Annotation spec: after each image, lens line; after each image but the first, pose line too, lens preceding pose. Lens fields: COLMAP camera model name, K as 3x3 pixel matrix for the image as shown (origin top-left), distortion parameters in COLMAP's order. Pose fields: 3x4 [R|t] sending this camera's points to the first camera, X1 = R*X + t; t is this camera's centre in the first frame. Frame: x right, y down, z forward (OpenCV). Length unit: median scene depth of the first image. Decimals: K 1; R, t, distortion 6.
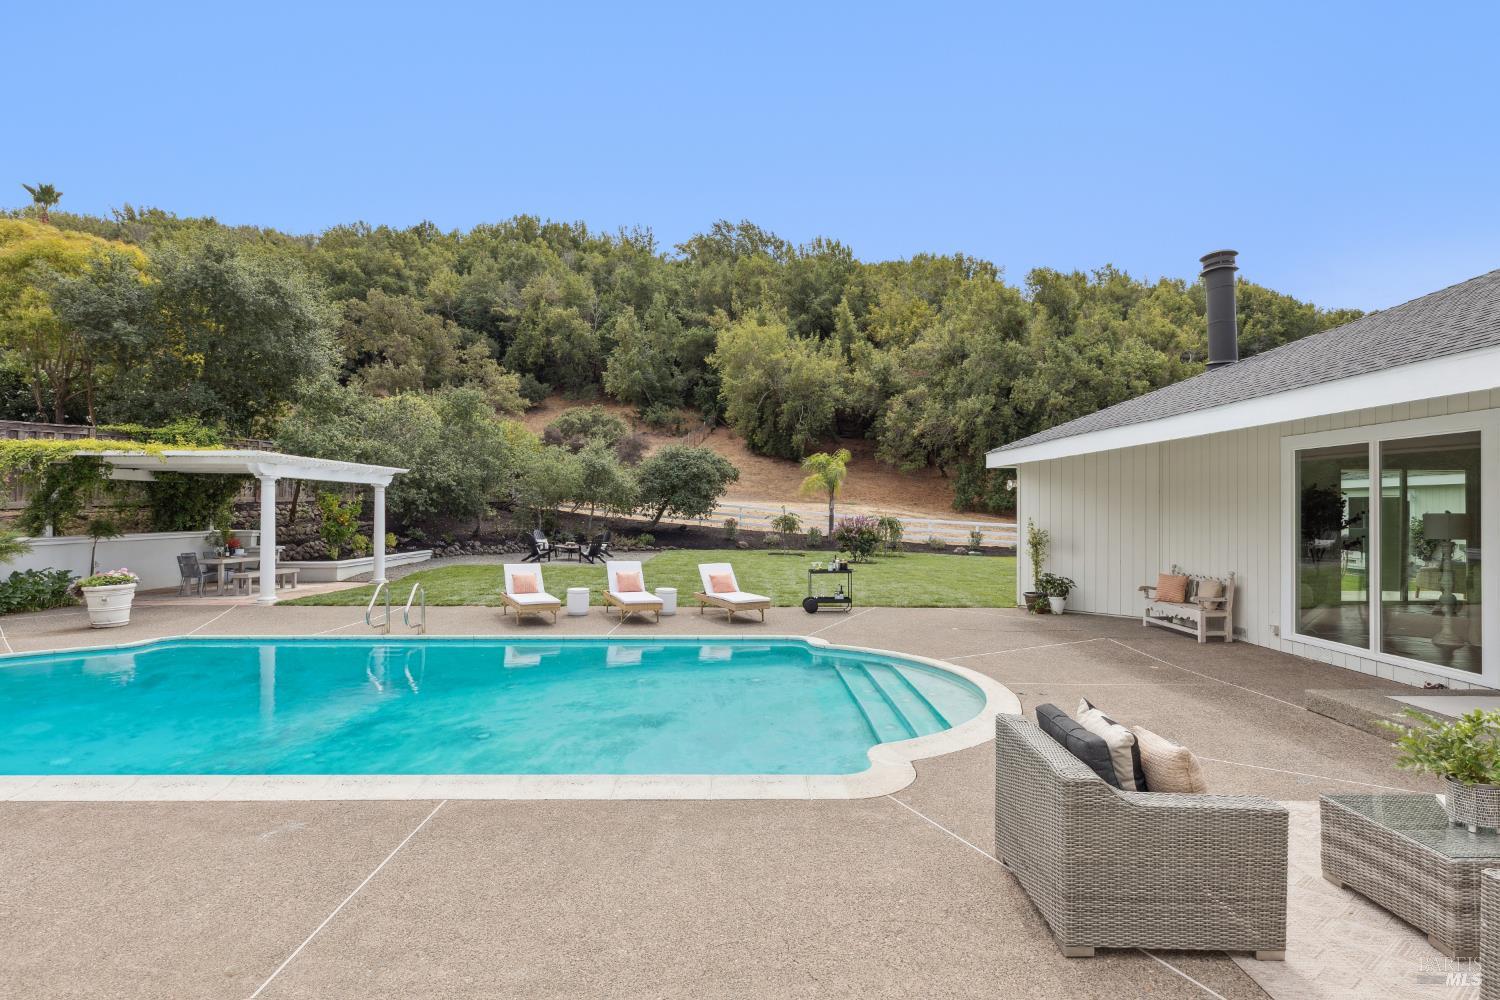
lens RADIAL K [[710.2, 0, 749.1], [0, 710.2, 505.0], [0, 0, 1]] dist [-0.002060, -0.000606]
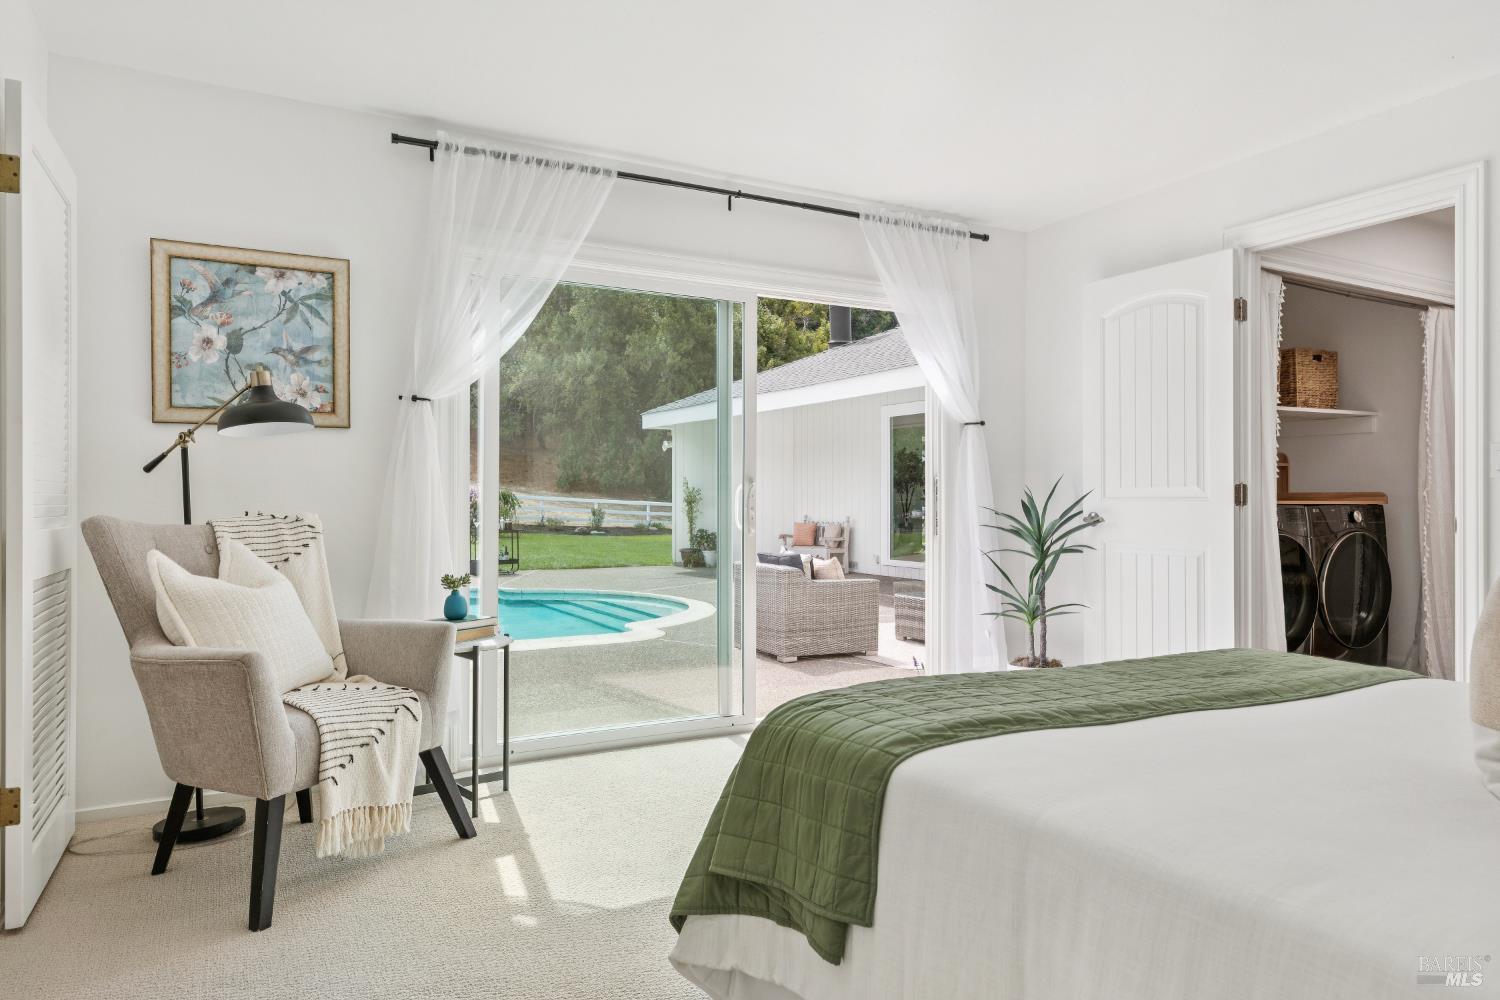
lens RADIAL K [[986.0, 0, 750.0], [0, 986.0, 500.0], [0, 0, 1]] dist [-0.002385, -0.003037]
pose [[0.874194, -0.003256, 0.485565, -0.101511], [0.000323, 0.999981, 0.006124, 0.019751], [-0.485576, -0.005197, 0.874179, -0.140305]]
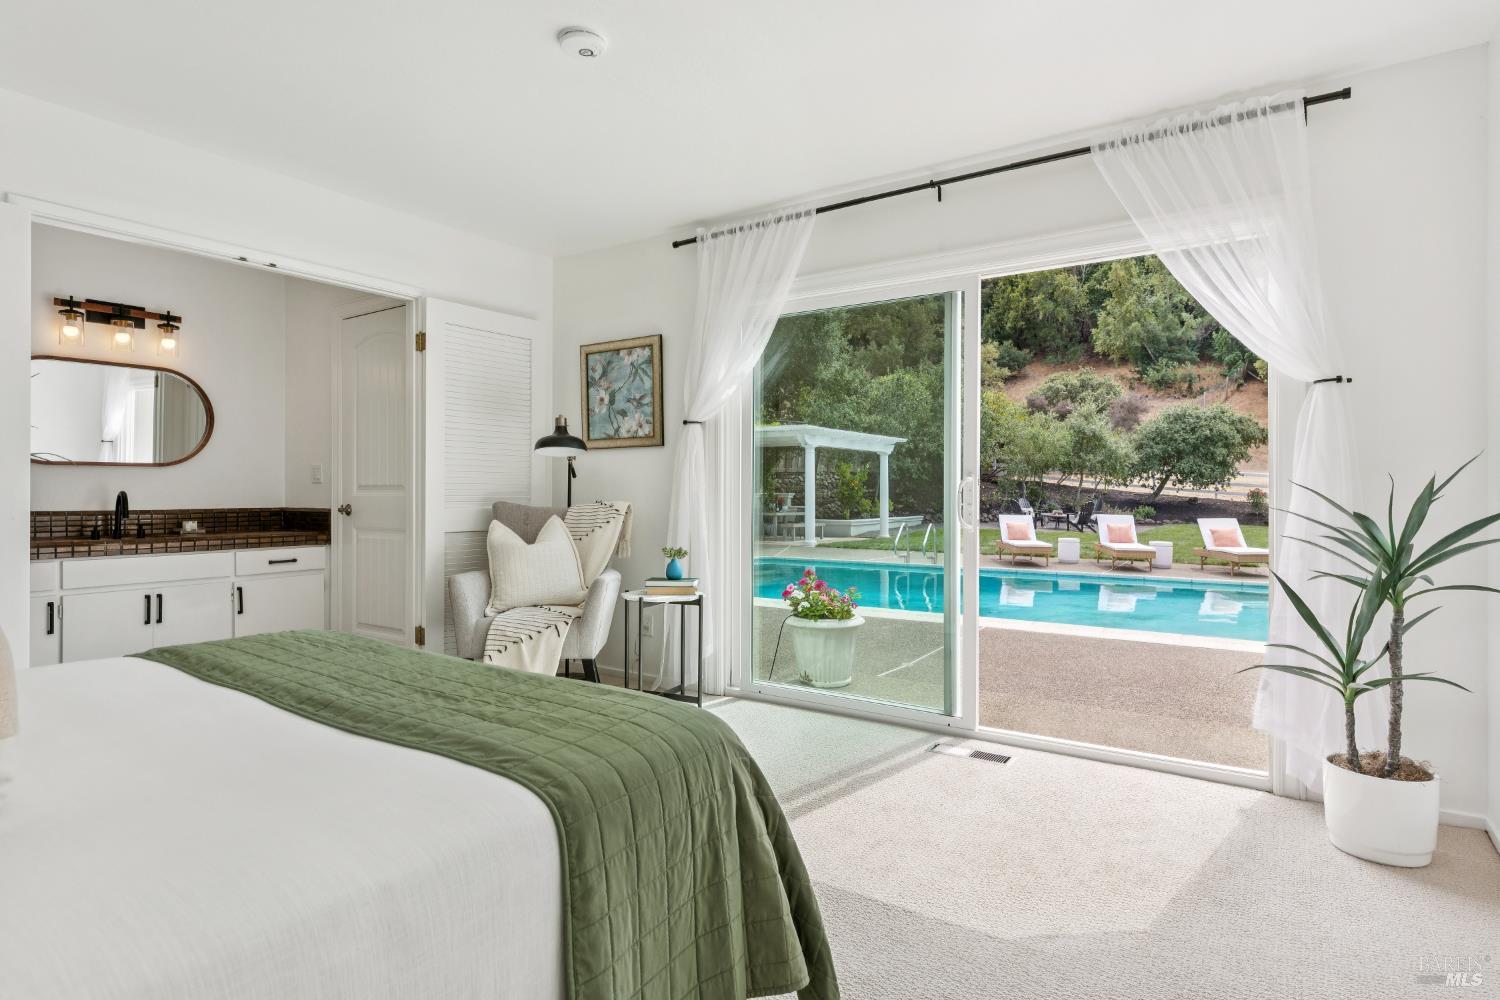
lens RADIAL K [[811.5, 0, 745.4], [0, 811.5, 491.0], [0, 0, 1]] dist [-0.004327, -0.000053]
pose [[0.820734, -0.002899, -0.571303, 0.025080], [0.003267, 0.999995, -0.000382, 0.020111], [0.571301, -0.001553, 0.820739, -0.122797]]
